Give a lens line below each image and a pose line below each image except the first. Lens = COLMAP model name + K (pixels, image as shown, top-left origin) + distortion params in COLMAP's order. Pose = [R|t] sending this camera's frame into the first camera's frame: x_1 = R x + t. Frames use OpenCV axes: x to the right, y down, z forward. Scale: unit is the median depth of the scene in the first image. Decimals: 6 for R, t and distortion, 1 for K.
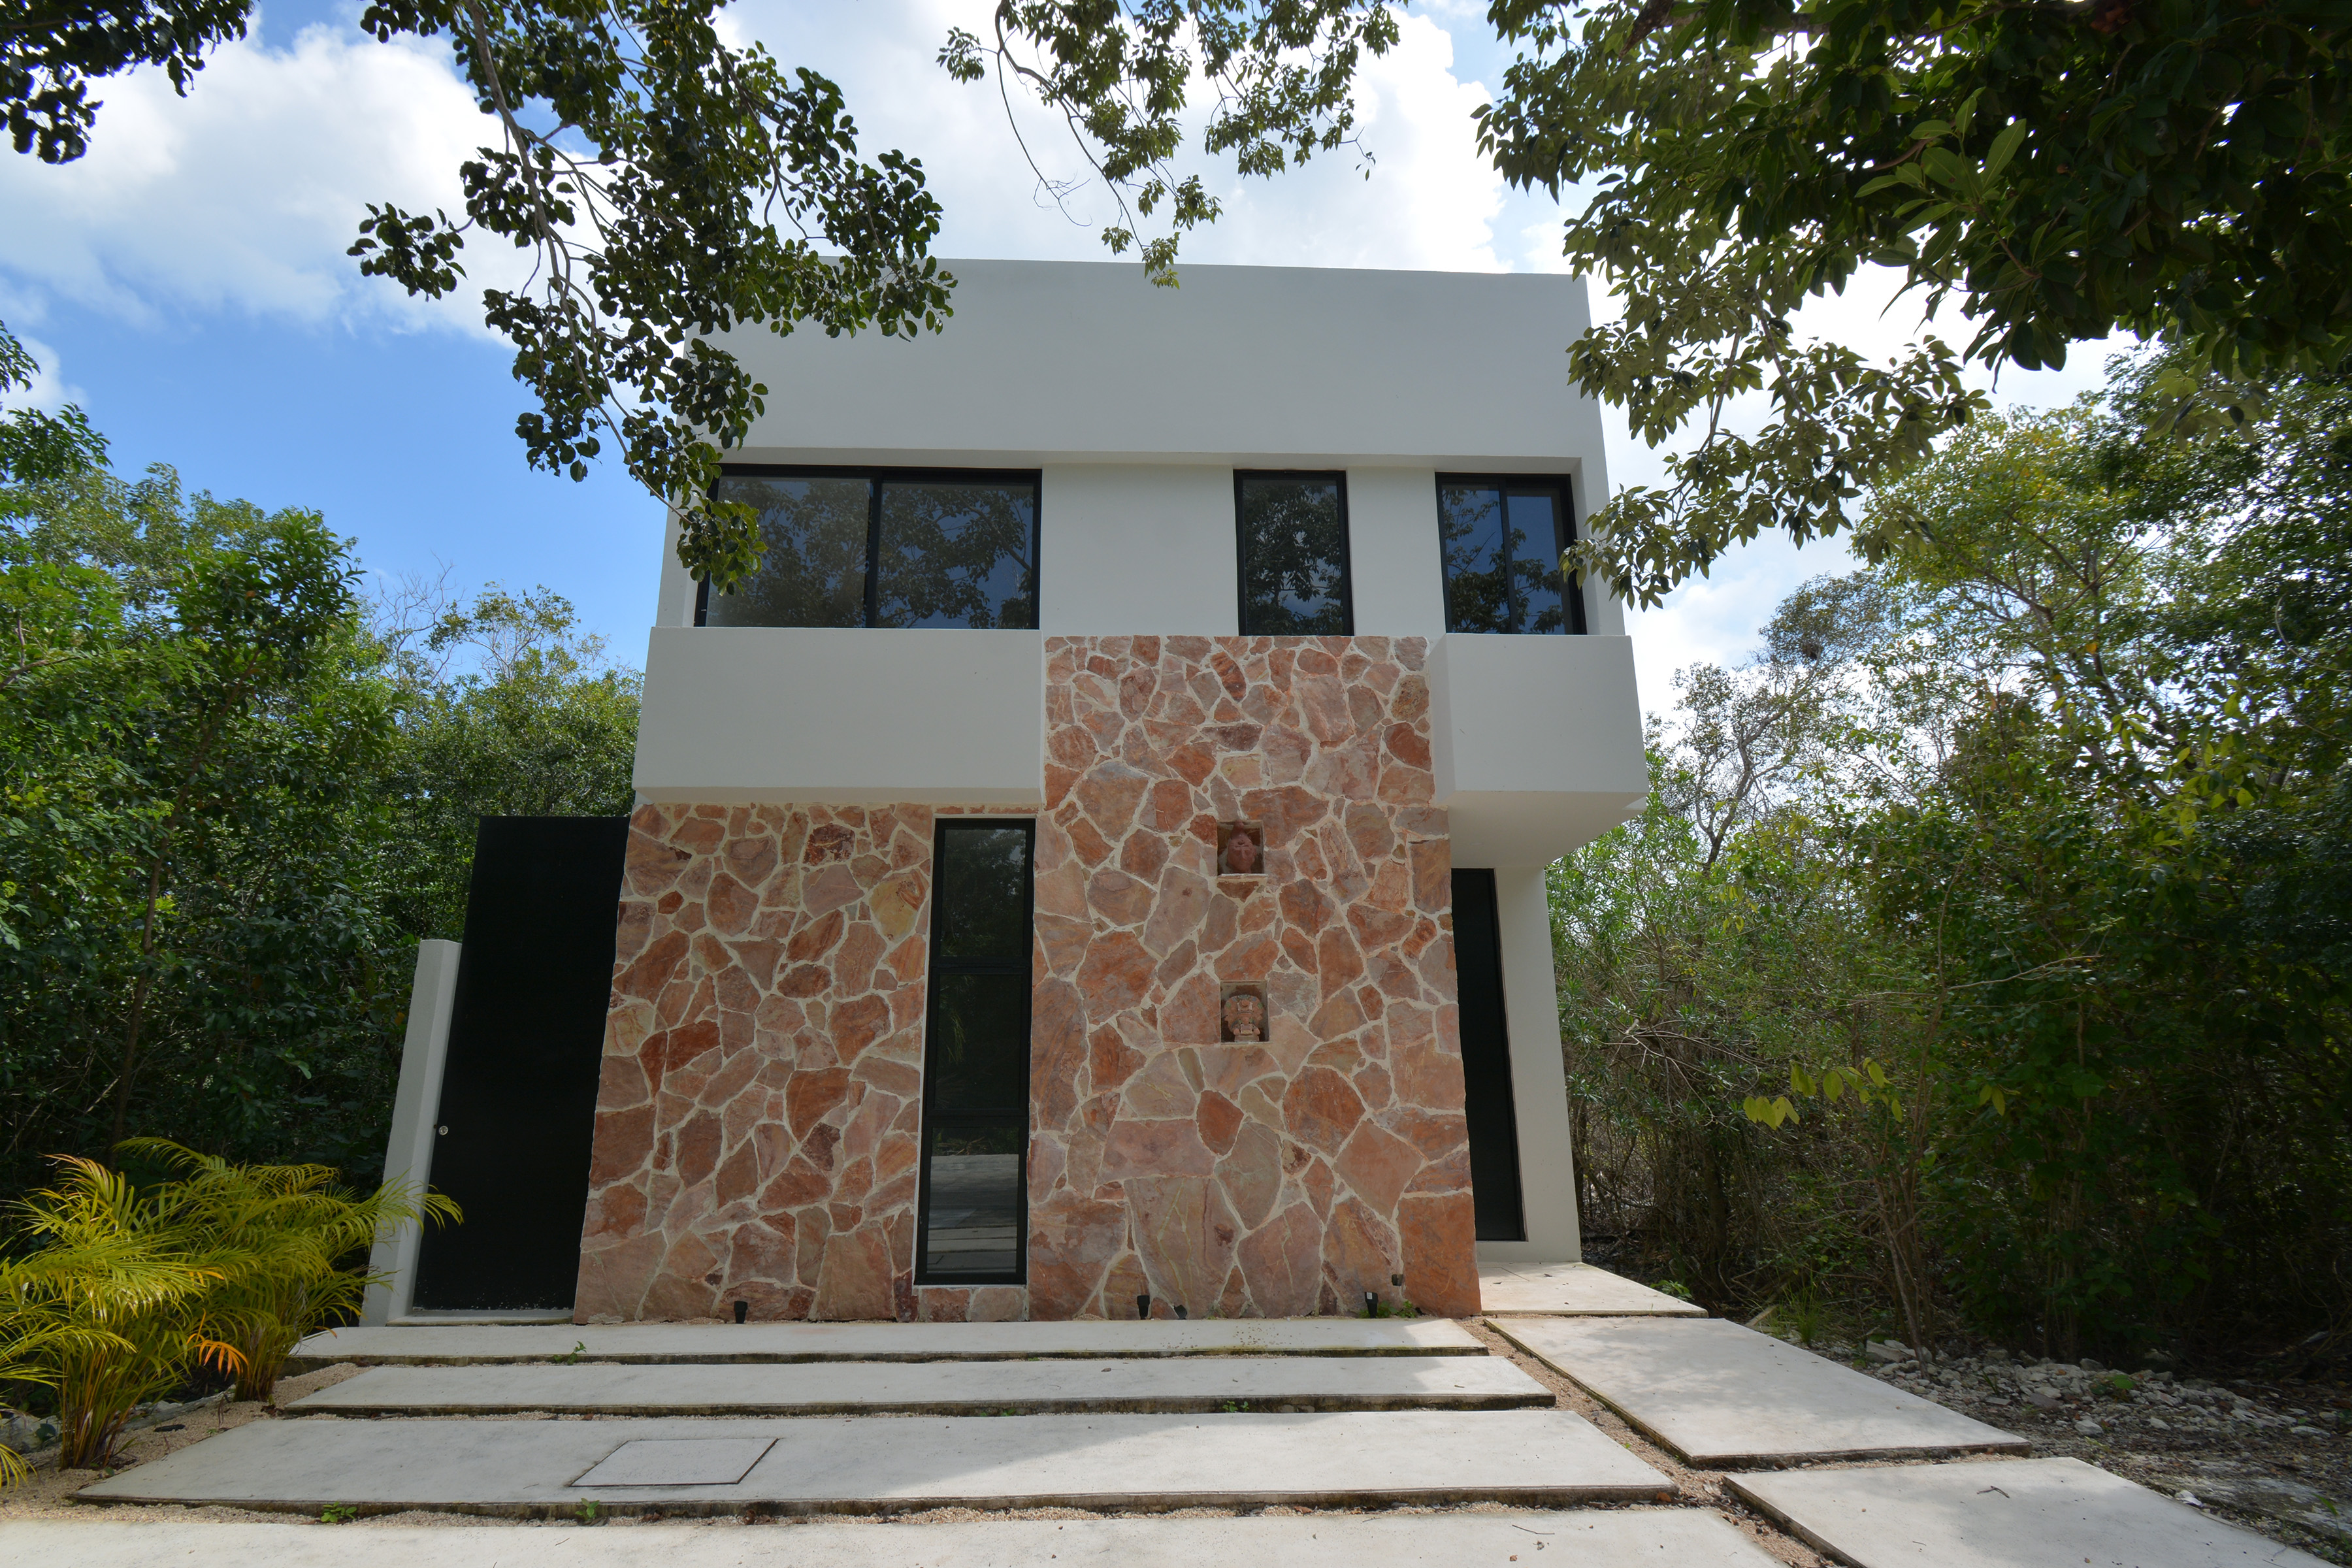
lens RADIAL K [[1094.1, 0, 1146.7], [0, 1094.1, 833.7], [0, 0, 1]] dist [0.003970, -0.009286]
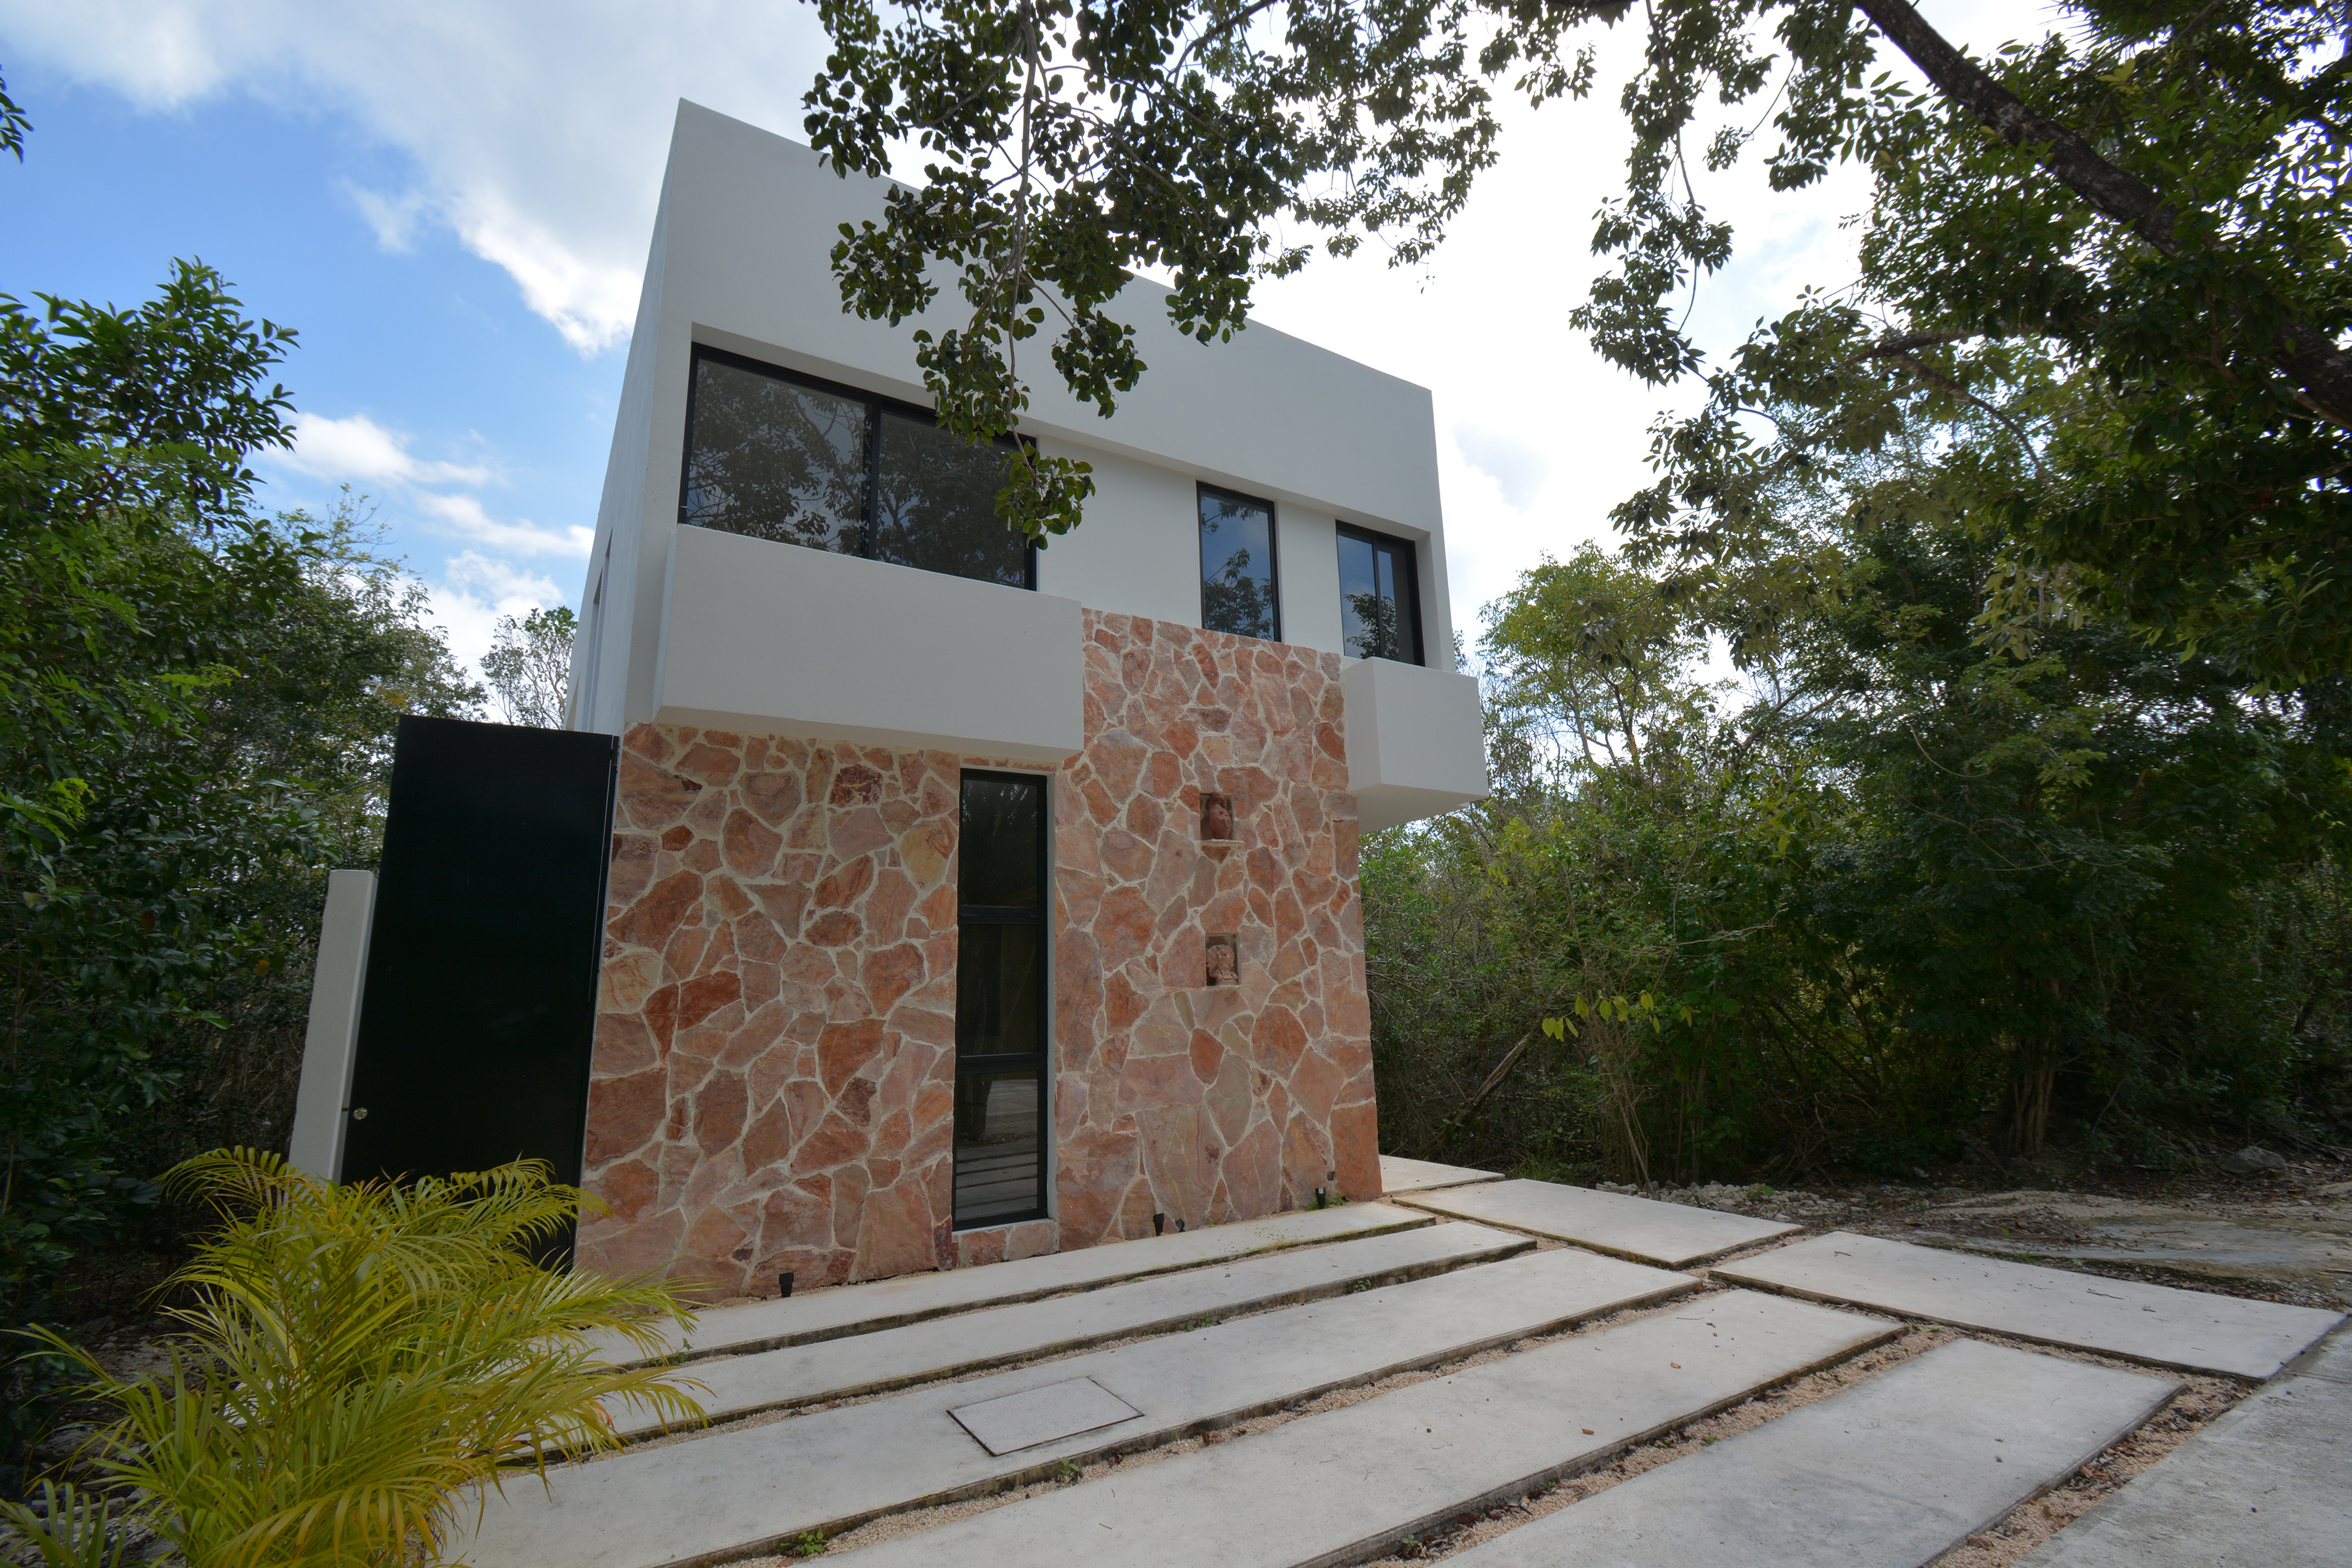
lens RADIAL K [[1048.5, 0, 1180.6], [0, 1048.5, 775.0], [0, 0, 1]] dist [-0.002647, -0.001379]
pose [[0.864331, 0.083328, 0.495973, -0.520897], [-0.085044, 0.996193, -0.019164, -0.006470], [-0.495681, -0.025616, 0.868127, 0.065236]]
